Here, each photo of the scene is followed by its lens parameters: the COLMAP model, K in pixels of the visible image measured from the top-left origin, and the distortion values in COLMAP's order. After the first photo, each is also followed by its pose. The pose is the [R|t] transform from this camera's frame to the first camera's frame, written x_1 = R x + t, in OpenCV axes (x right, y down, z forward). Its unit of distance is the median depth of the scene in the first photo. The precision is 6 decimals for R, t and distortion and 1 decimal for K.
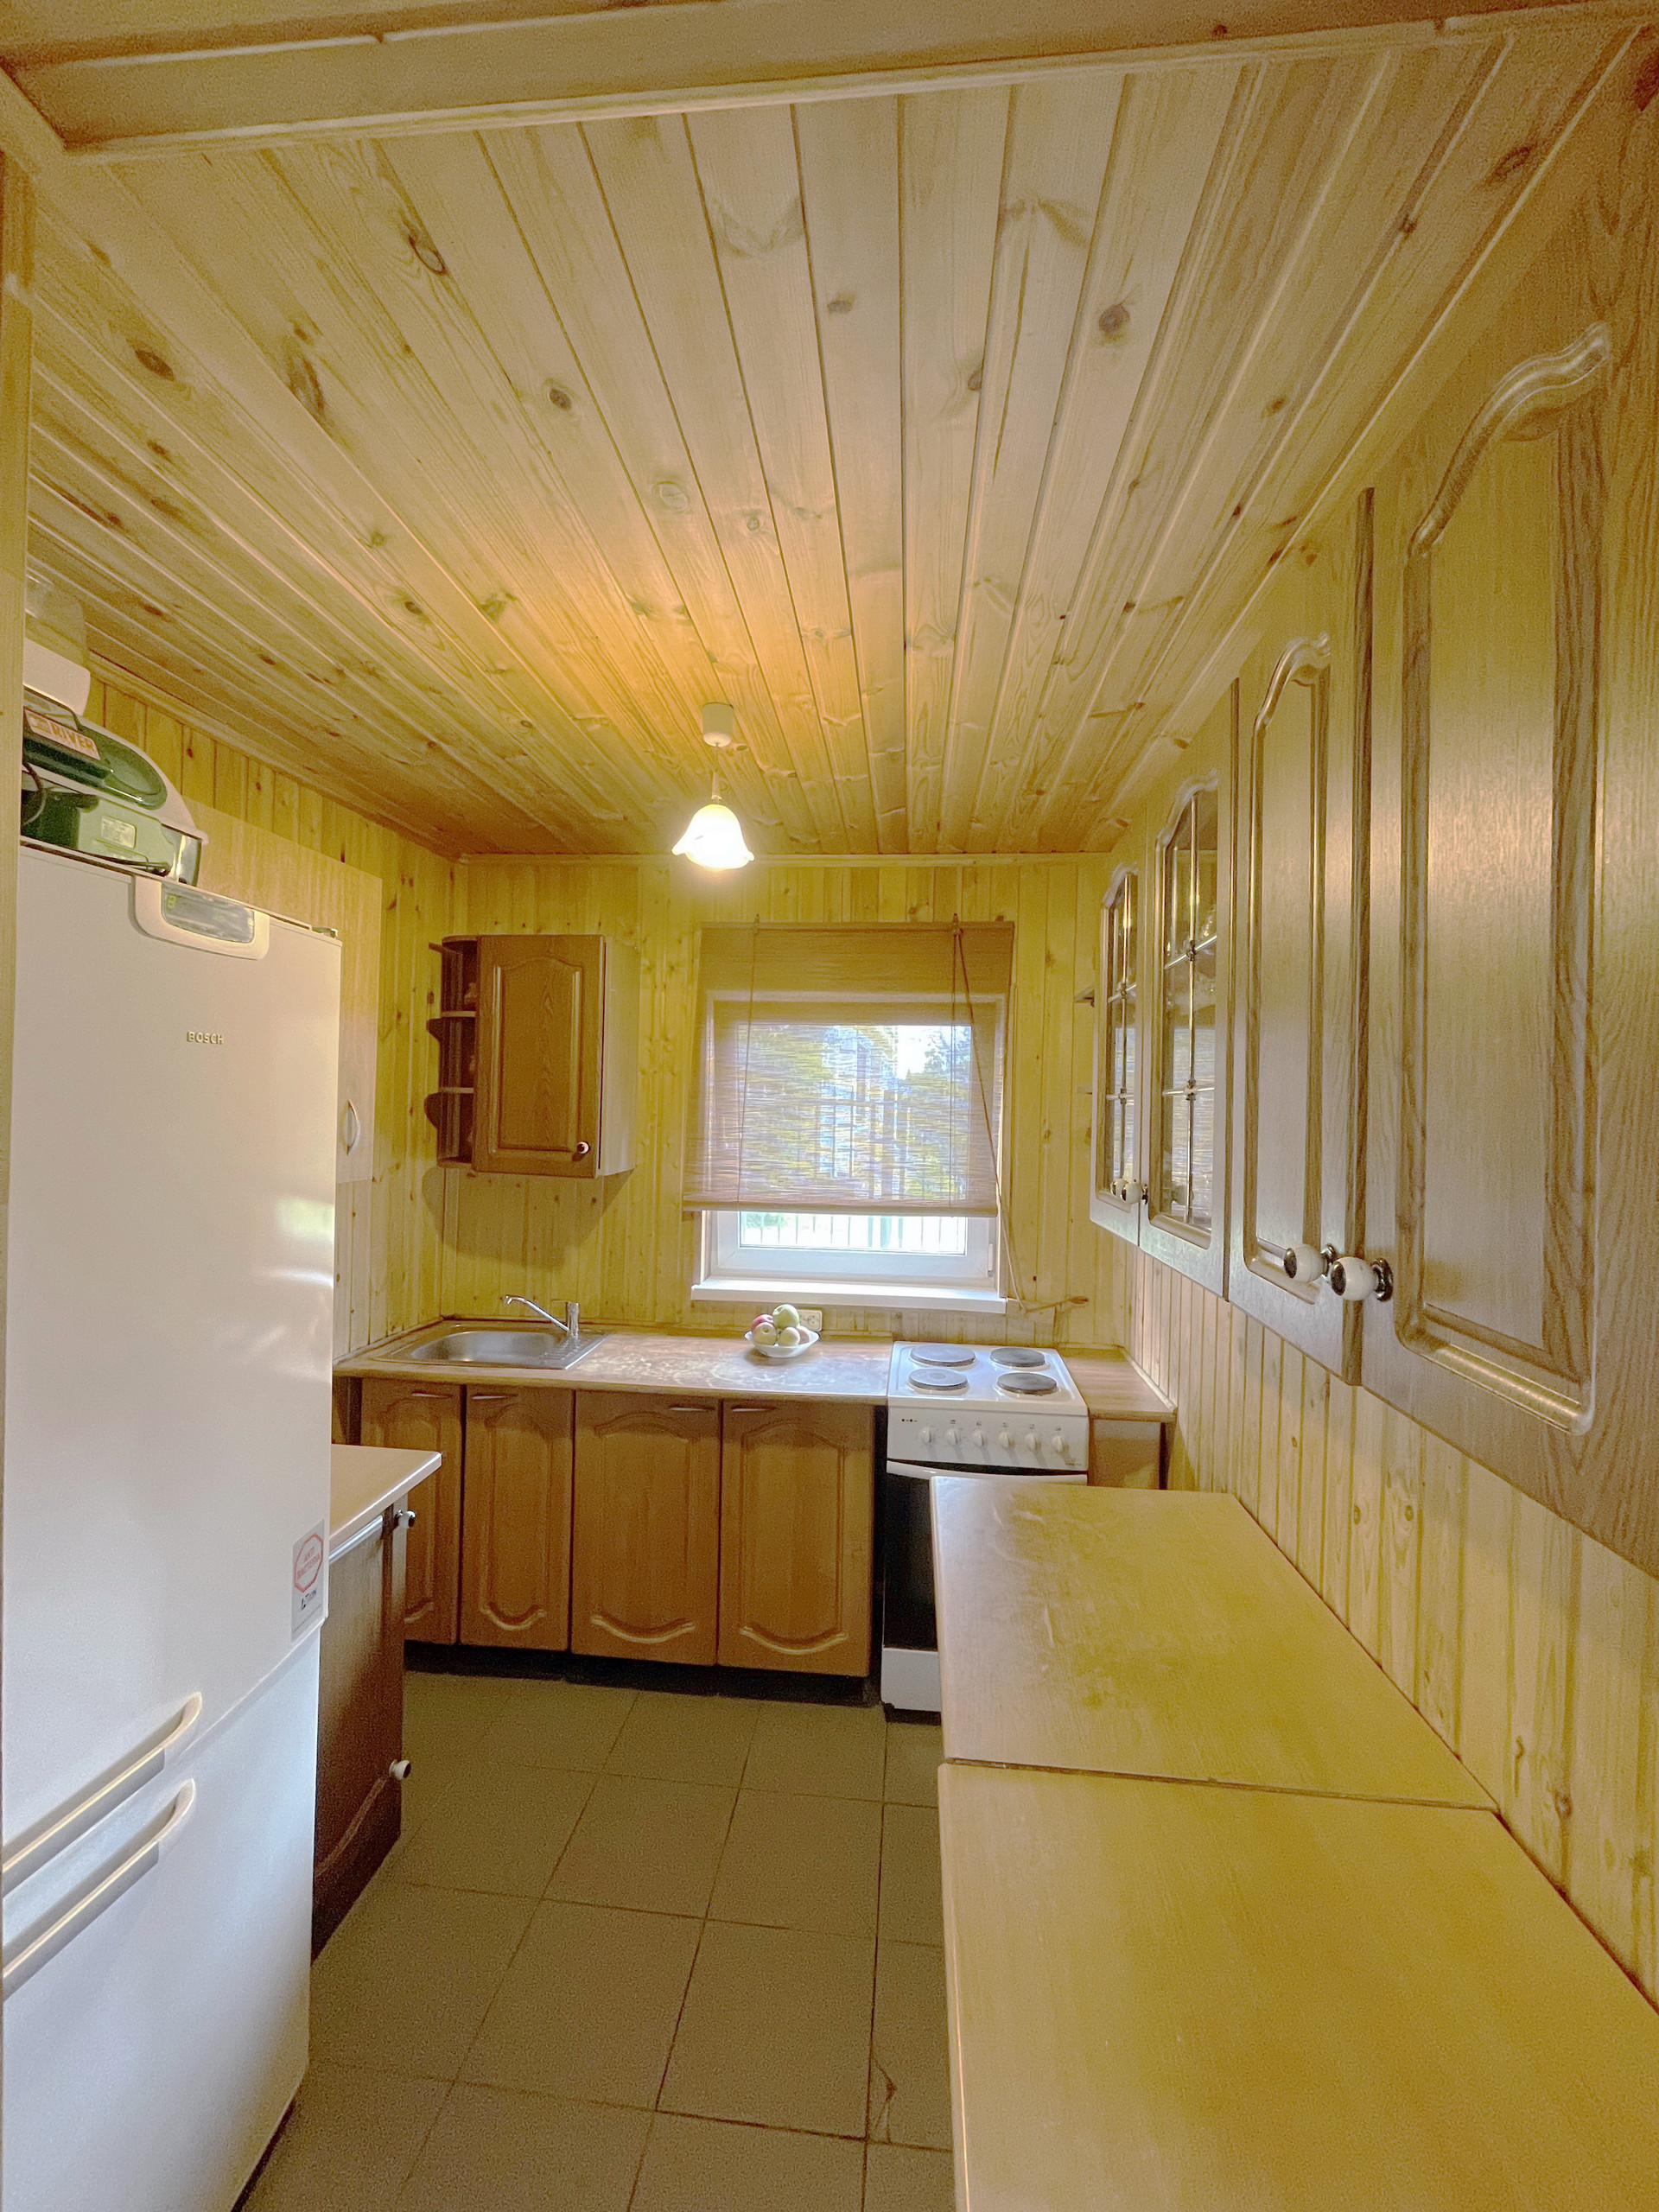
lens RADIAL K [[889.9, 0, 829.5], [0, 889.9, 1106.0], [0, 0, 1]] dist [-0.002581, -0.000240]
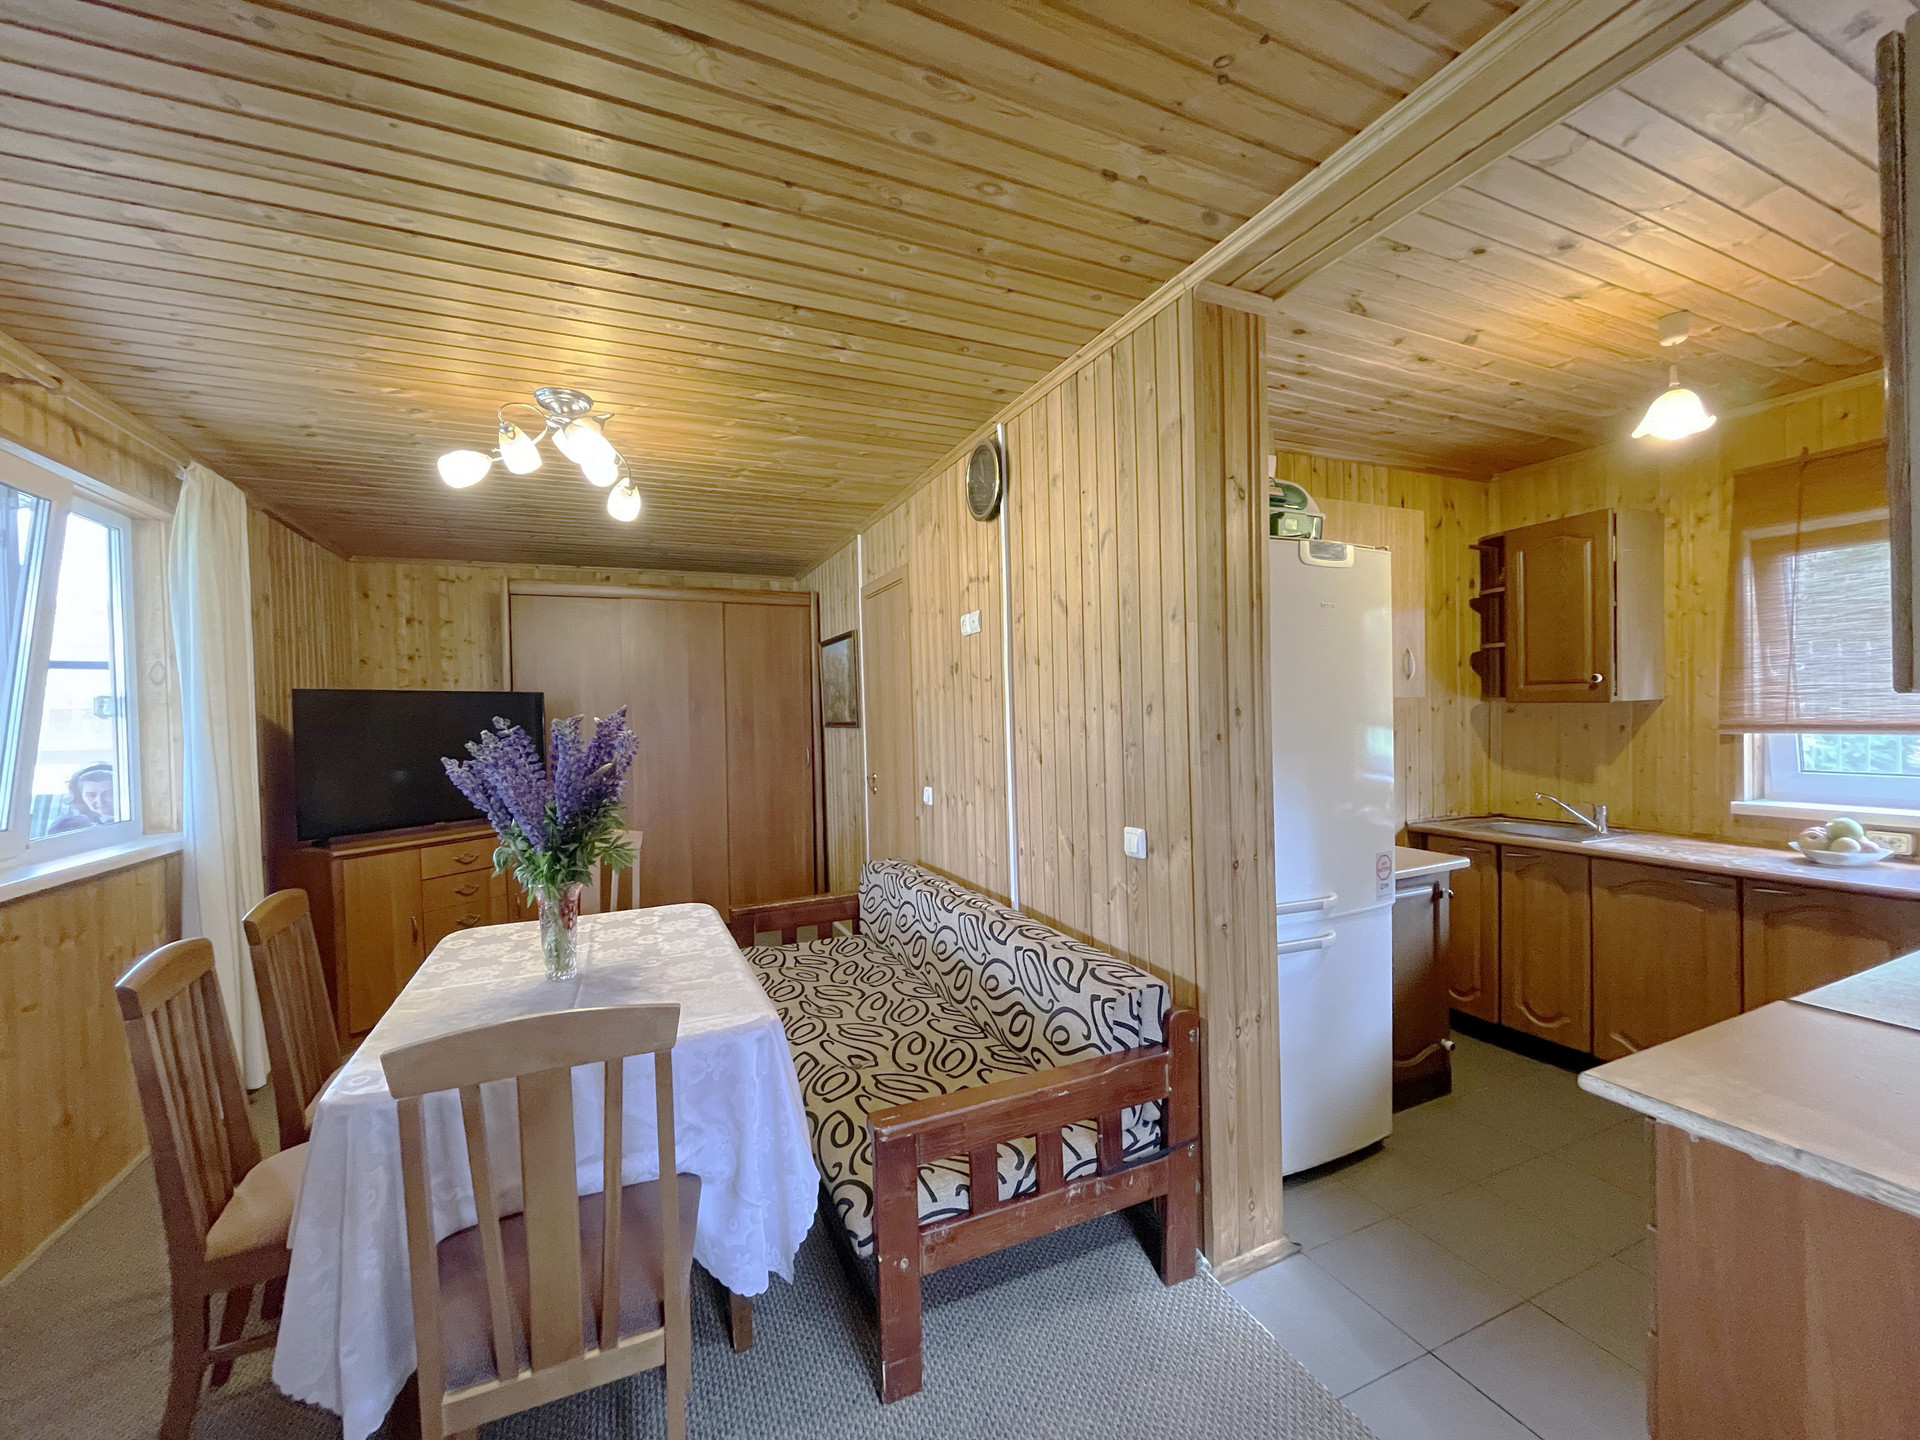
lens RADIAL K [[778.2, 0, 954.3], [0, 778.2, 722.7], [0, 0, 1]] dist [-0.003776, 0.000005]
pose [[0.486659, -0.020685, -0.873347, 0.239641], [0.030169, 0.999521, -0.006863, 0.089112], [0.873071, -0.023008, 0.487050, -0.344380]]
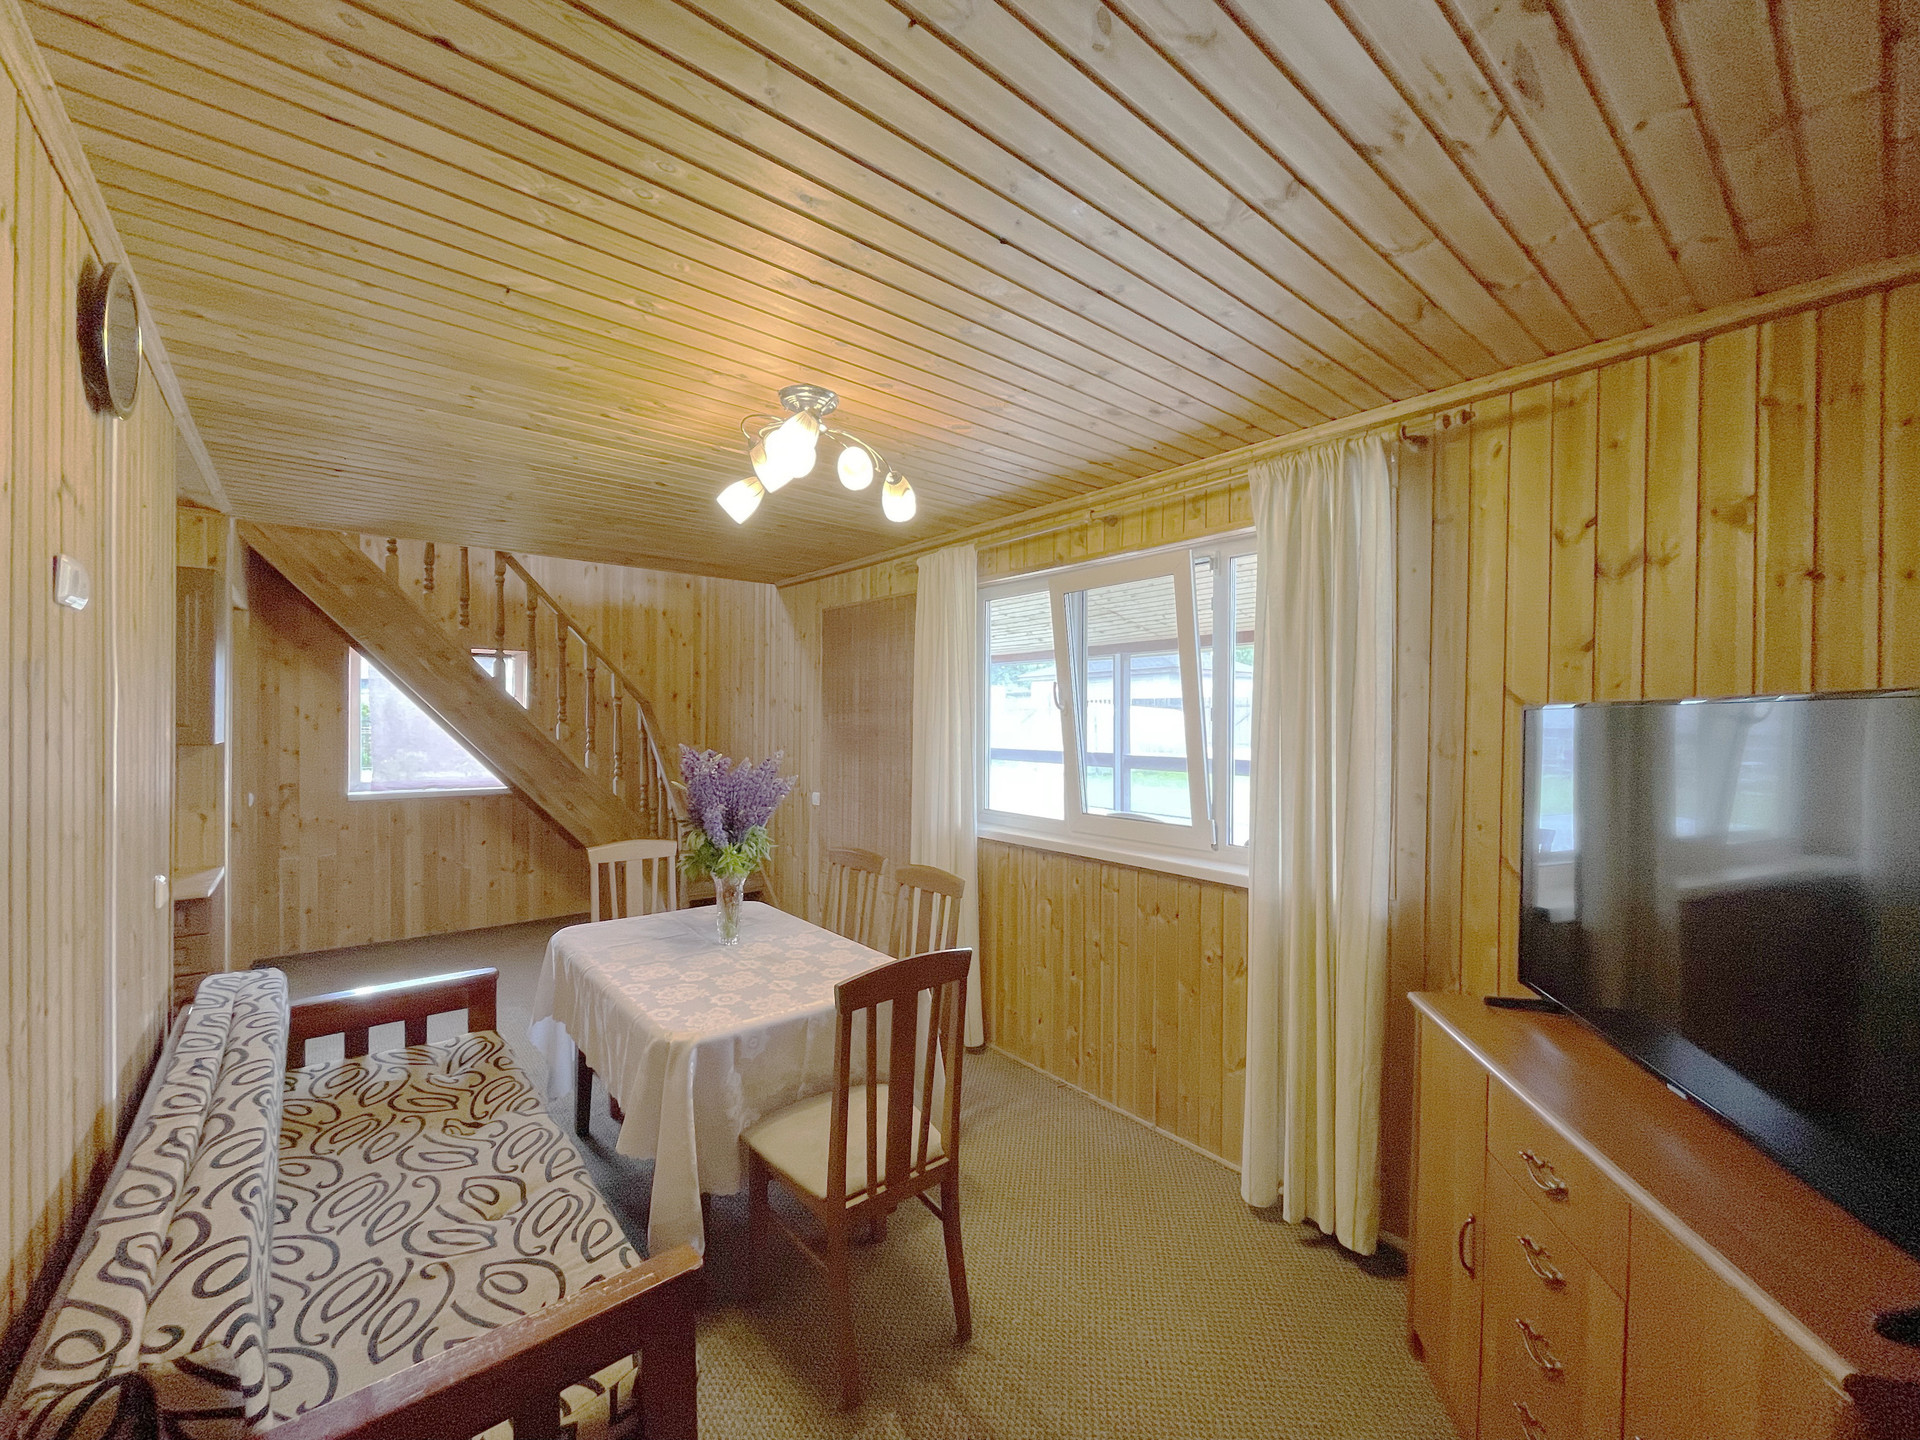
lens RADIAL K [[772.4, 0, 959.6], [0, 772.4, 725.0], [0, 0, 1]] dist [-0.002581, -0.000240]
pose [[-0.703391, -0.030811, 0.710135, -1.500928], [-0.020199, 0.999523, 0.023359, 0.005606], [-0.710516, 0.002086, -0.703678, 0.174275]]
